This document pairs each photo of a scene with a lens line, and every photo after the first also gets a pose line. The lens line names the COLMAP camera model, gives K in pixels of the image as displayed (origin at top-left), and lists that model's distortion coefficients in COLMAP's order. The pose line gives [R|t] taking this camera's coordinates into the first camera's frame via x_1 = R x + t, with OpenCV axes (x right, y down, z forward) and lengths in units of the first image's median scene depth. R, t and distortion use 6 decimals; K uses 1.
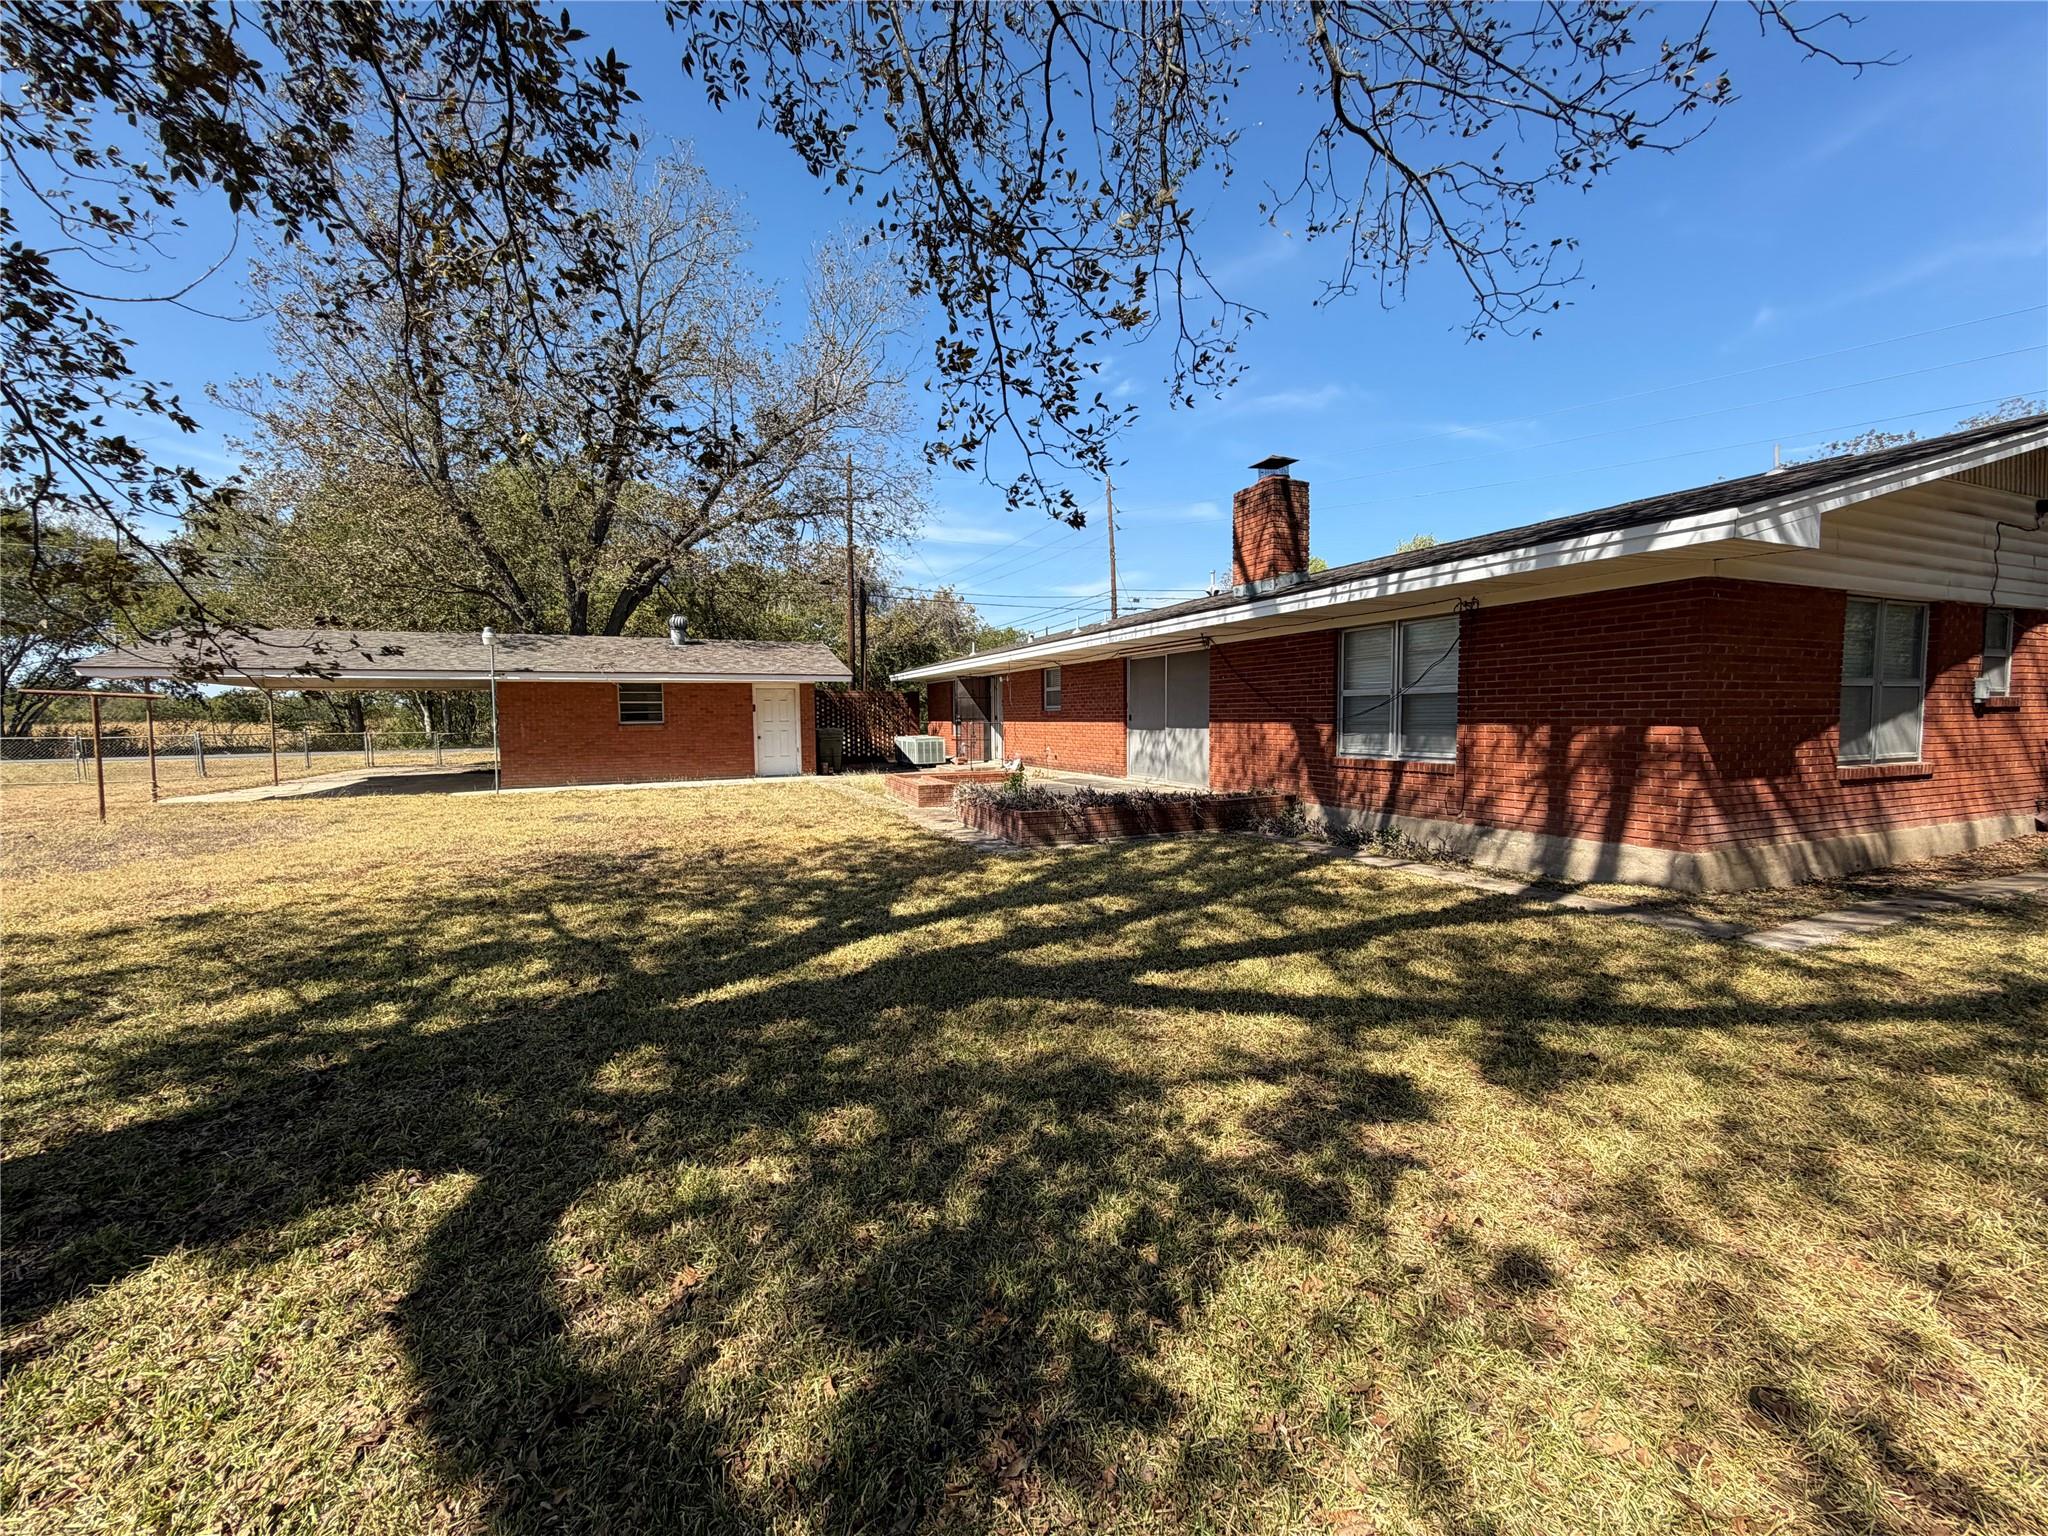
lens RADIAL K [[827.2, 0, 1023.3], [0, 827.2, 763.5], [0, 0, 1]] dist [0.000316, -0.000106]
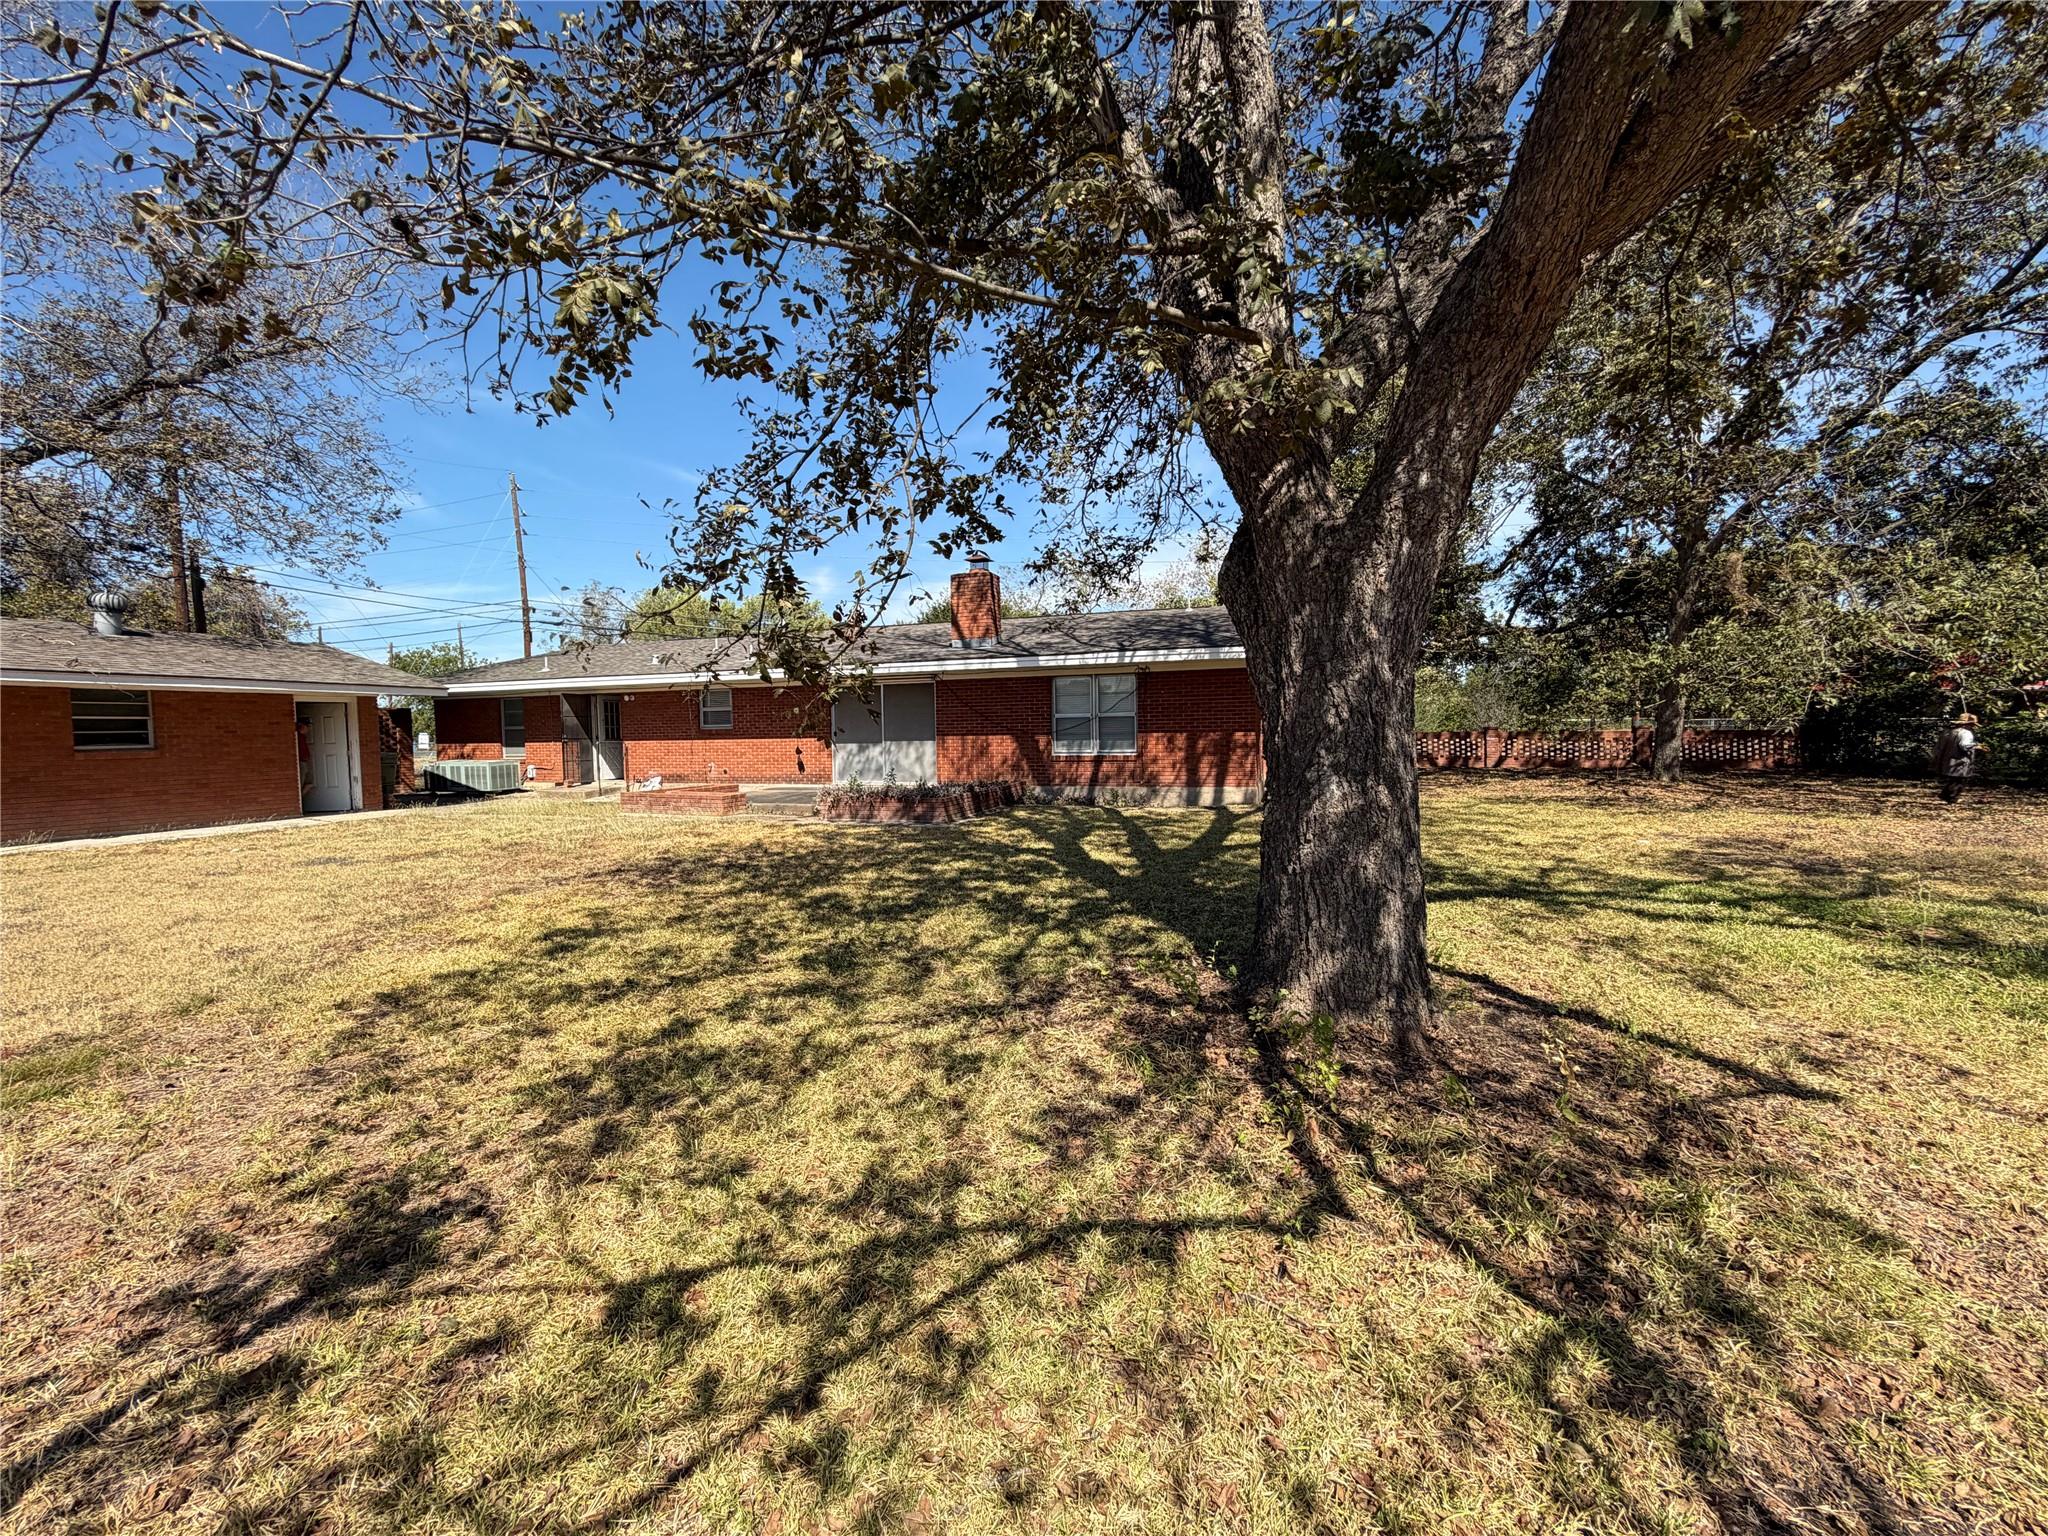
lens RADIAL K [[827.2, 0, 1028.5], [0, 827.2, 776.7], [0, 0, 1]] dist [0.000316, -0.000106]
pose [[0.672181, -0.040247, 0.739292, -0.771118], [0.051978, 0.998623, 0.007105, 0.016808], [-0.738560, 0.033651, 0.673348, -0.044899]]
